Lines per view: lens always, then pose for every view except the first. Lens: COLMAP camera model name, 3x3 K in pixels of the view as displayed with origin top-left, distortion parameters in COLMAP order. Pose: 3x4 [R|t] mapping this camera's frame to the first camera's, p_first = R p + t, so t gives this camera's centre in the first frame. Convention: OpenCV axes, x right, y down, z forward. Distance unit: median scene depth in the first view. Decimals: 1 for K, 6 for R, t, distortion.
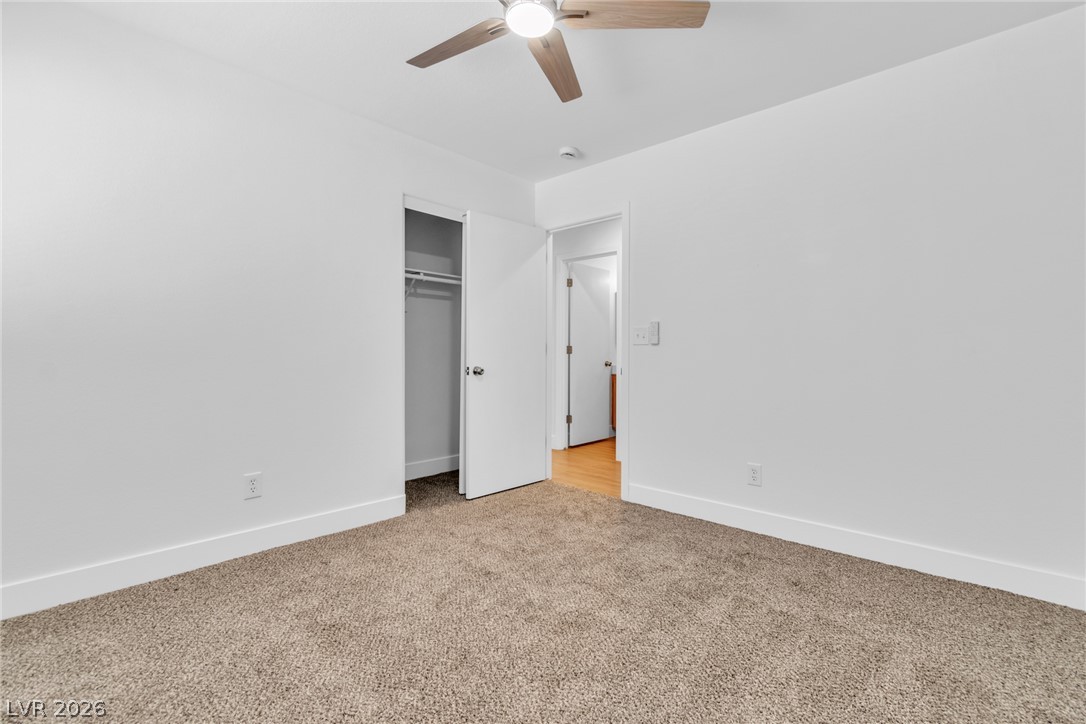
lens RADIAL K [[483.0, 0, 543.0], [0, 483.0, 362.0], [0, 0, 1]] dist [0.002827, 0.000043]
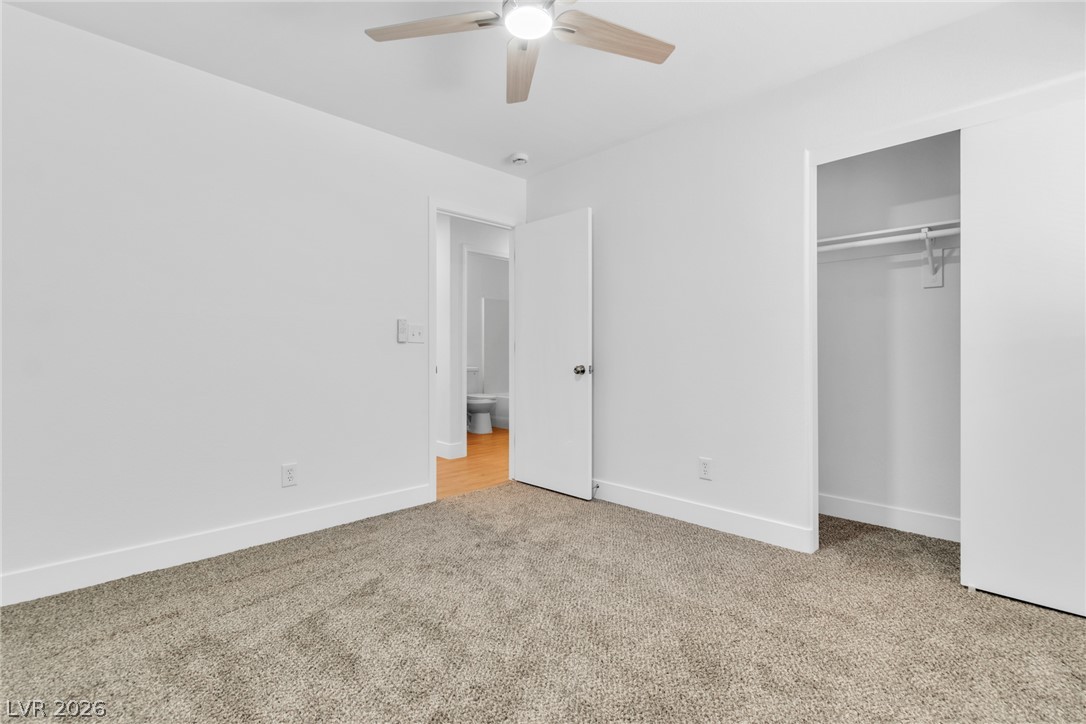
lens RADIAL K [[483.0, 0, 543.0], [0, 483.0, 362.0], [0, 0, 1]] dist [0.002827, 0.000043]
pose [[-0.060891, 0.017213, -0.997996, 0.518446], [-0.010194, 0.999788, 0.017866, -0.007870], [0.998092, 0.011261, -0.060703, 0.599732]]
